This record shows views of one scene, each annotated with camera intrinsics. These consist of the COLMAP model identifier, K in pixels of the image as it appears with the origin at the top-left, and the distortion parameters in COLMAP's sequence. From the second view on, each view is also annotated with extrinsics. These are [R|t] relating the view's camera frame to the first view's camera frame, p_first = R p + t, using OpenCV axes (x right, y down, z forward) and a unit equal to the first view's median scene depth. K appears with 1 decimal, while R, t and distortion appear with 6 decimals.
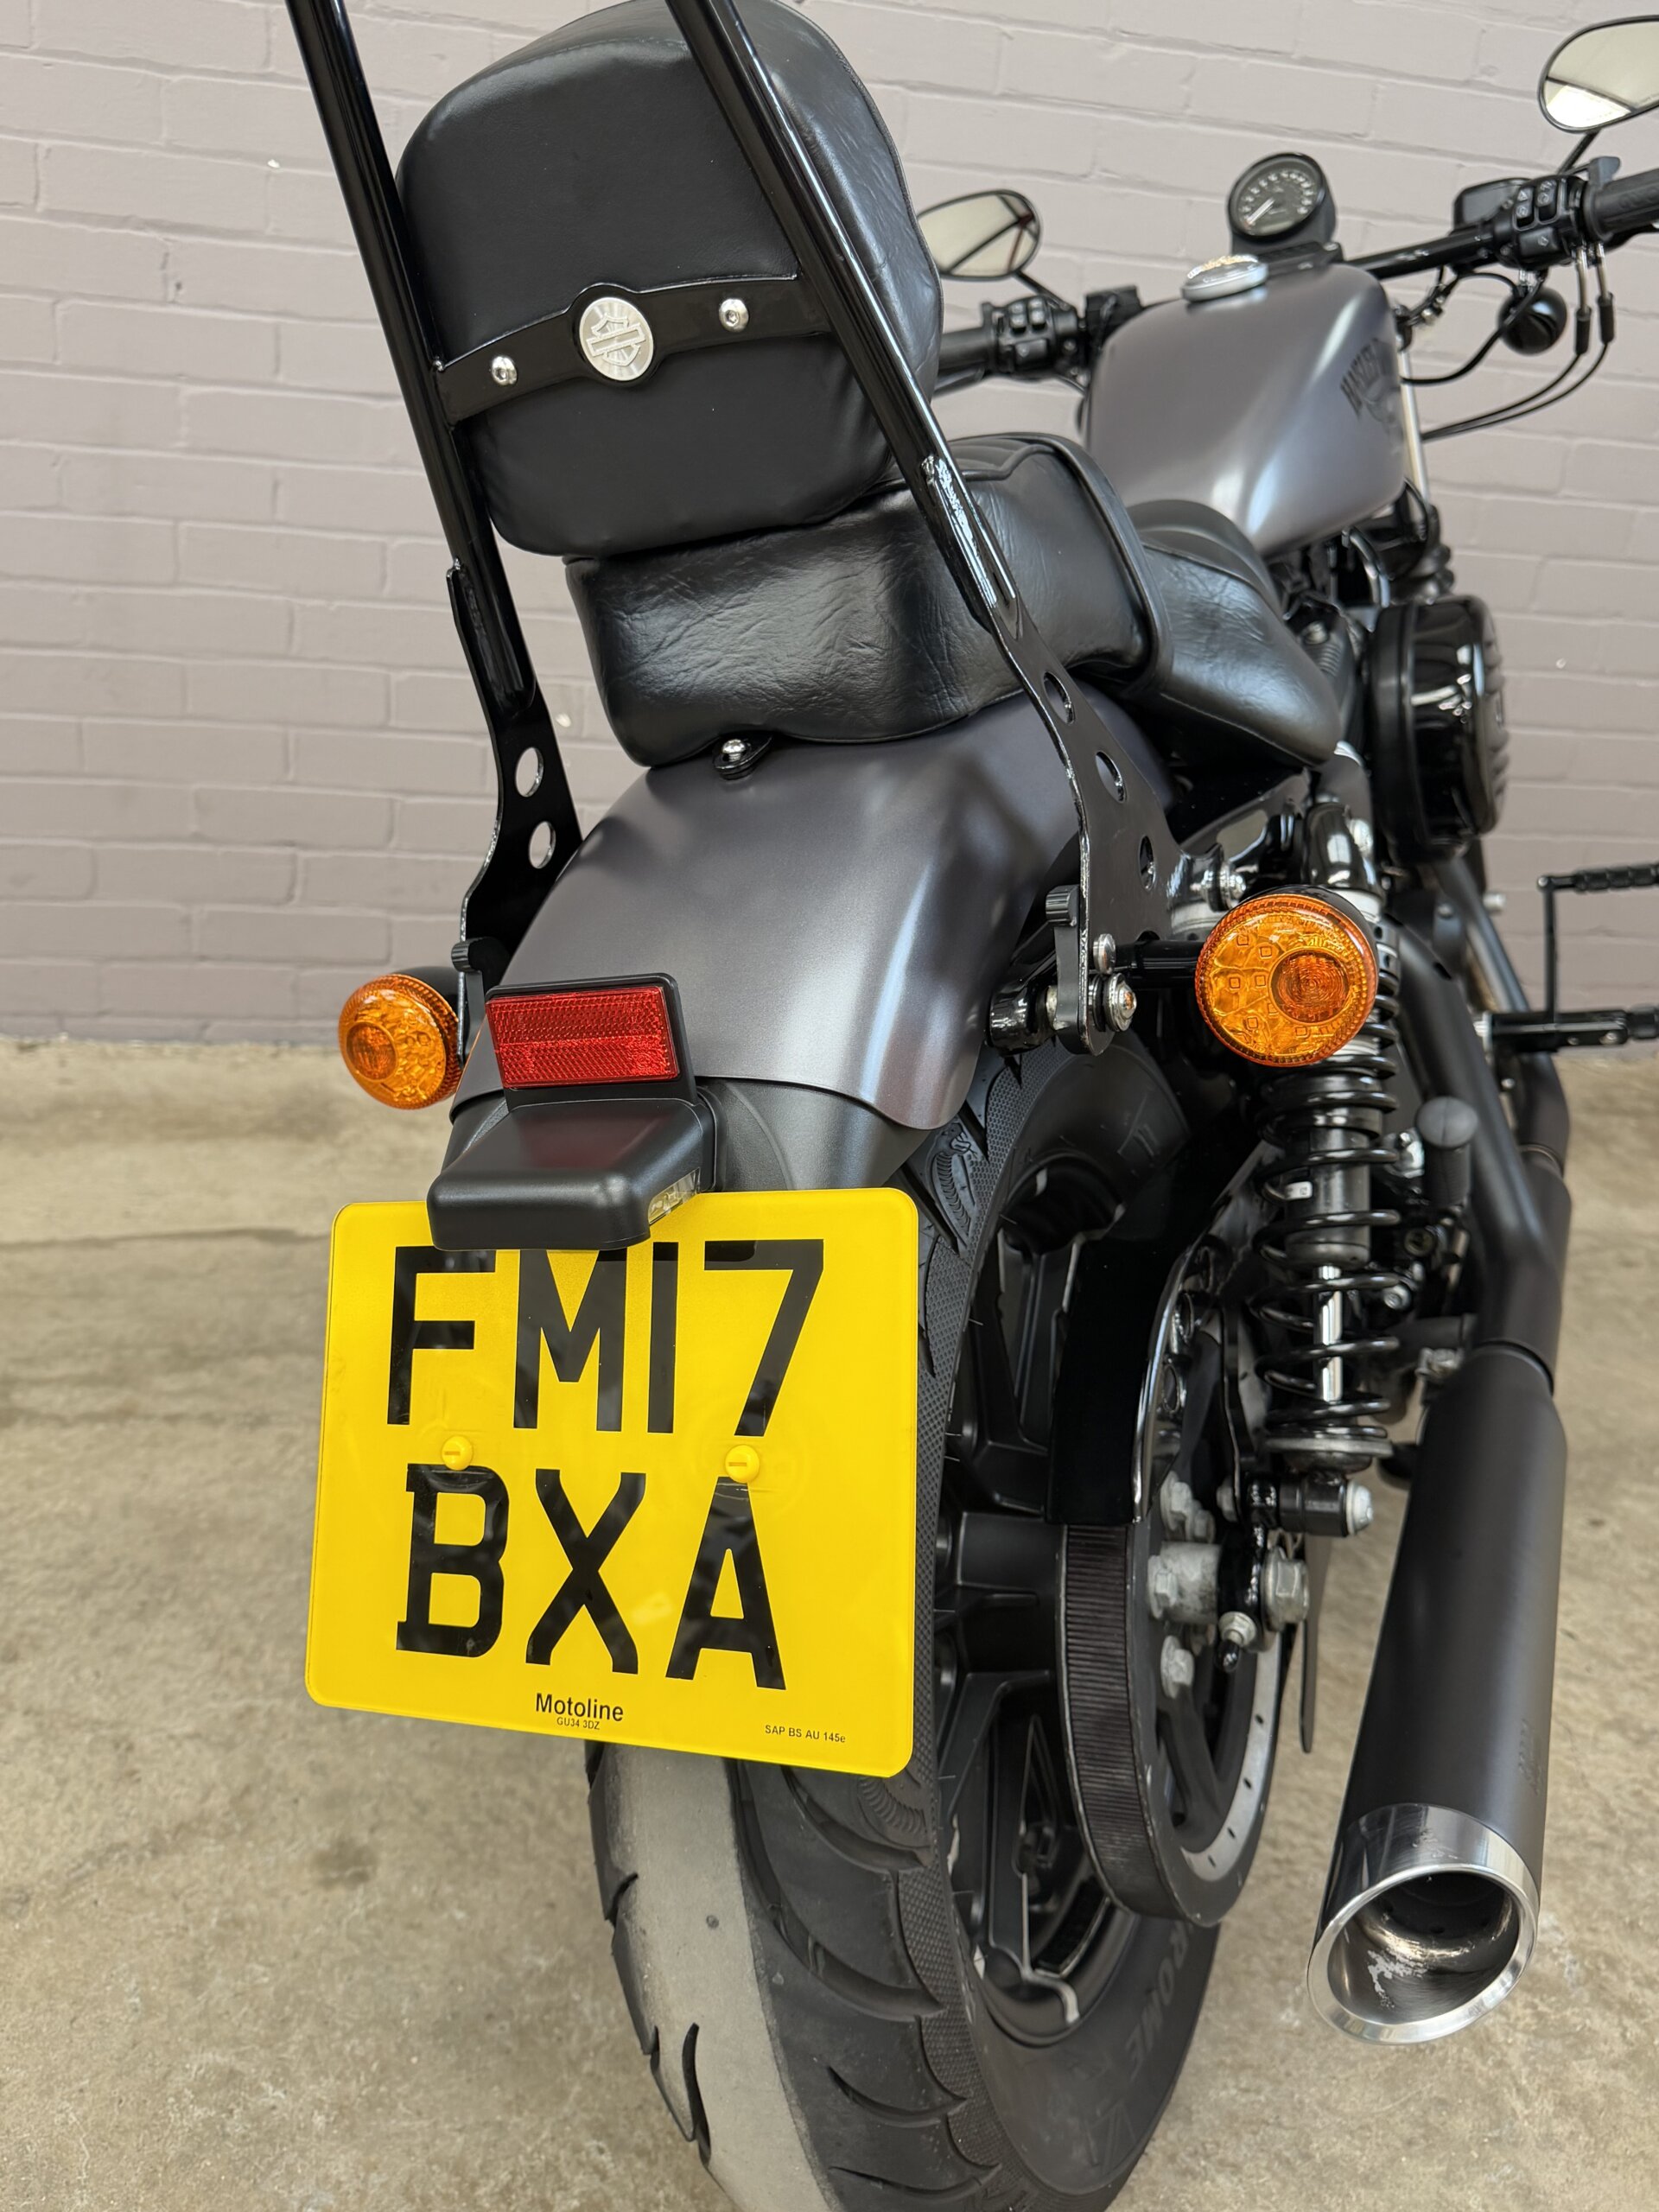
lens RADIAL K [[1823.1, 0, 839.2], [0, 1823.1, 1115.1], [0, 0, 1]] dist [0.001098, -0.007391]
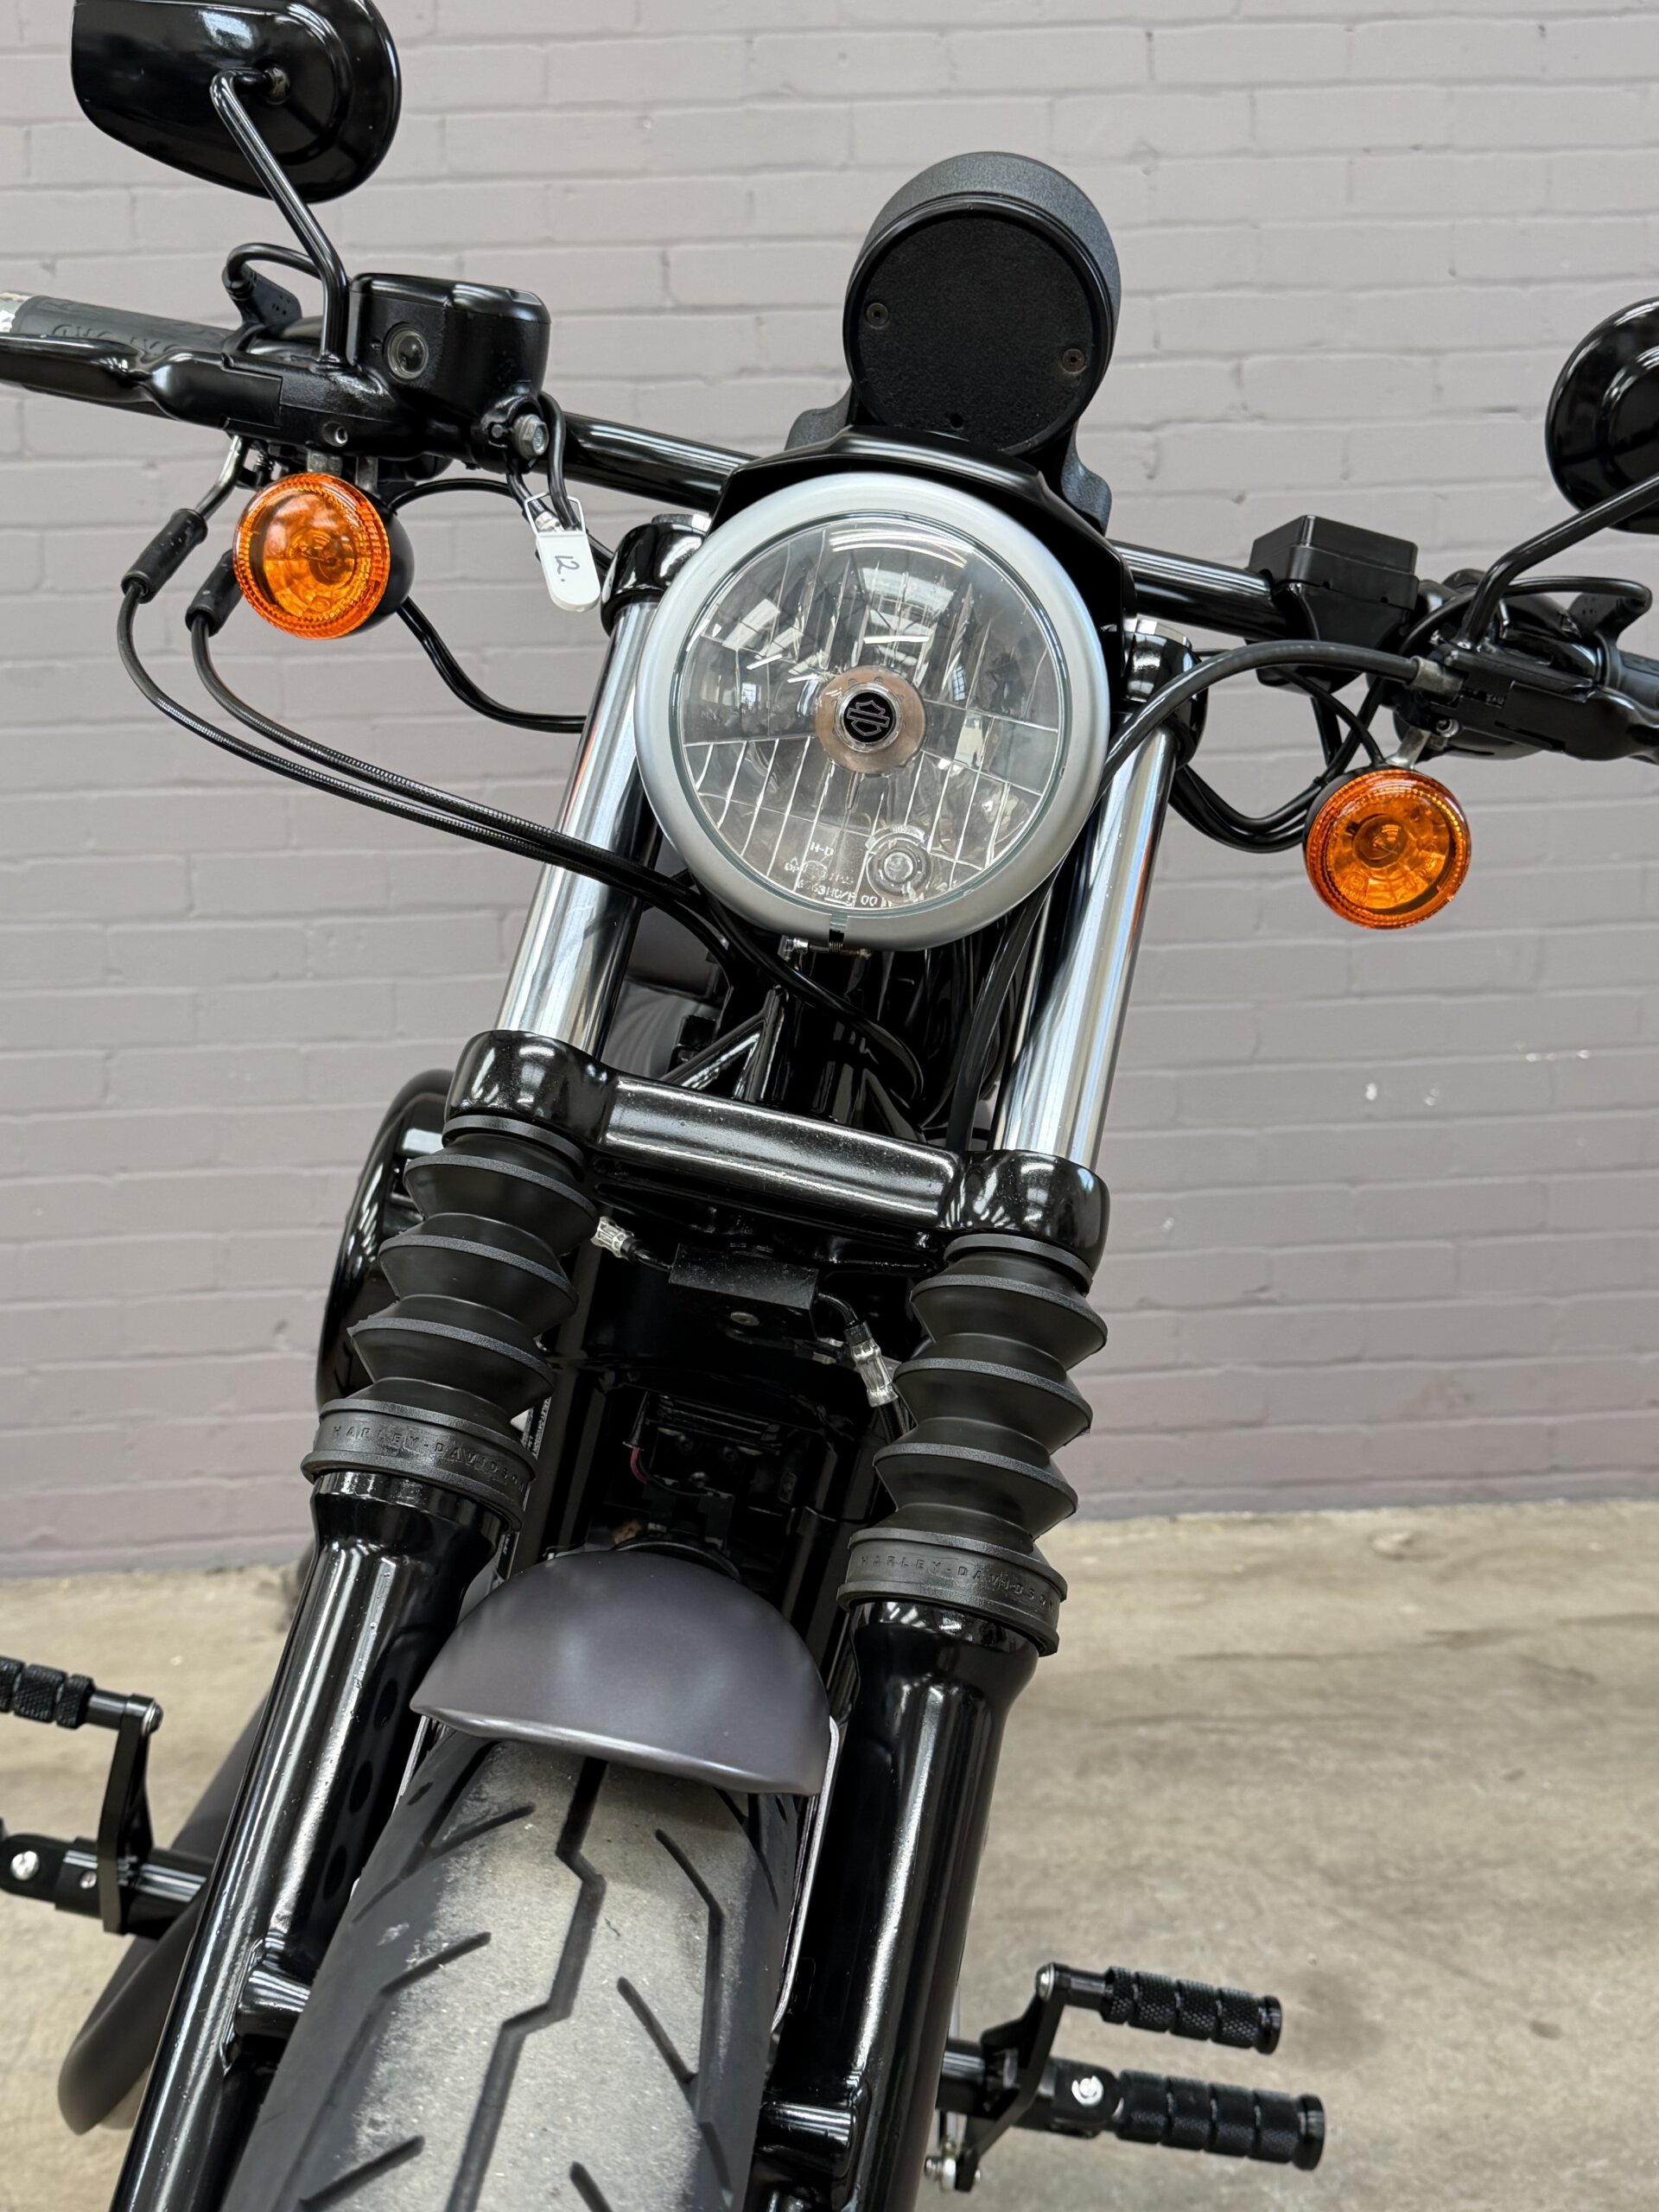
lens RADIAL K [[2531.6, 0, 843.3], [0, 2531.6, 1109.3], [0, 0, 1]] dist [0.036574, 0.000000]
pose [[0.979393, -0.106473, -0.171619, -0.053382], [0.054606, 0.957700, -0.282539, 0.234141], [0.194442, 0.267345, 0.943779, -0.590451]]
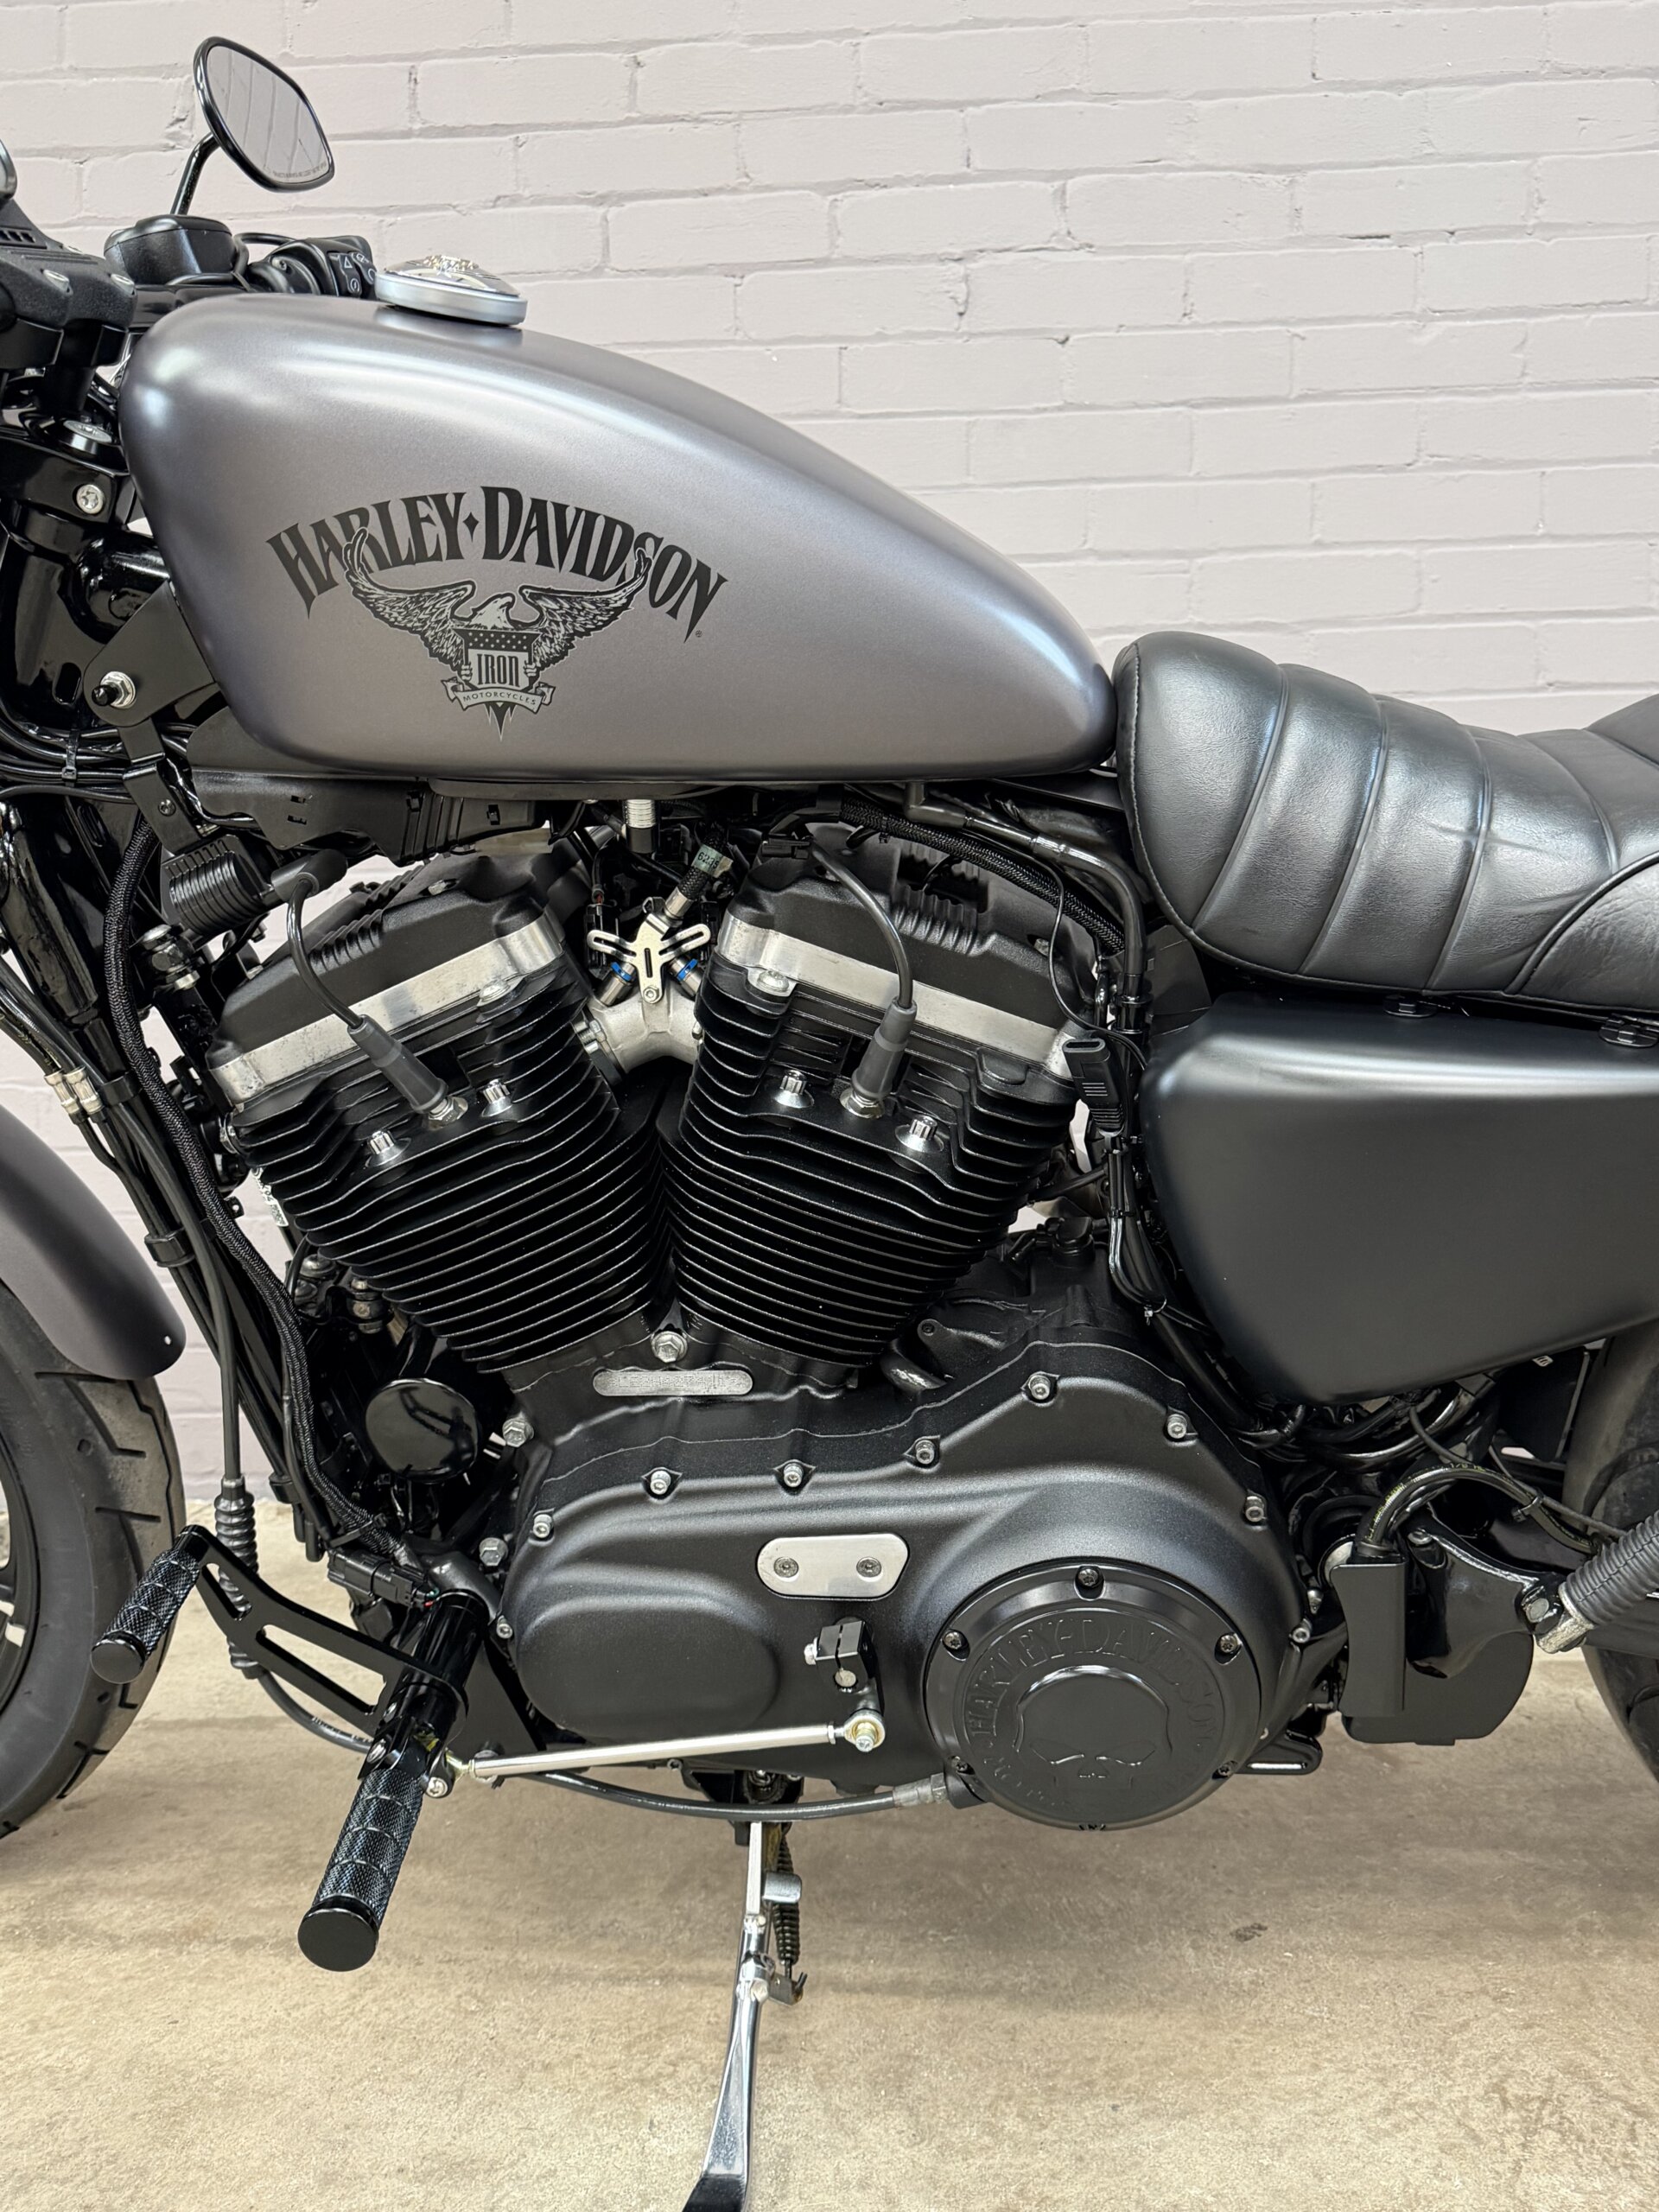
lens RADIAL K [[1859.9, 0, 830.2], [0, 1859.9, 1111.2], [0, 0, 1]] dist [0.046061, -0.074886]
pose [[0.959179, -0.081939, -0.270669, 0.149158], [0.002112, 0.959153, -0.282878, 0.066022], [0.282792, 0.270759, 0.920173, 0.305039]]
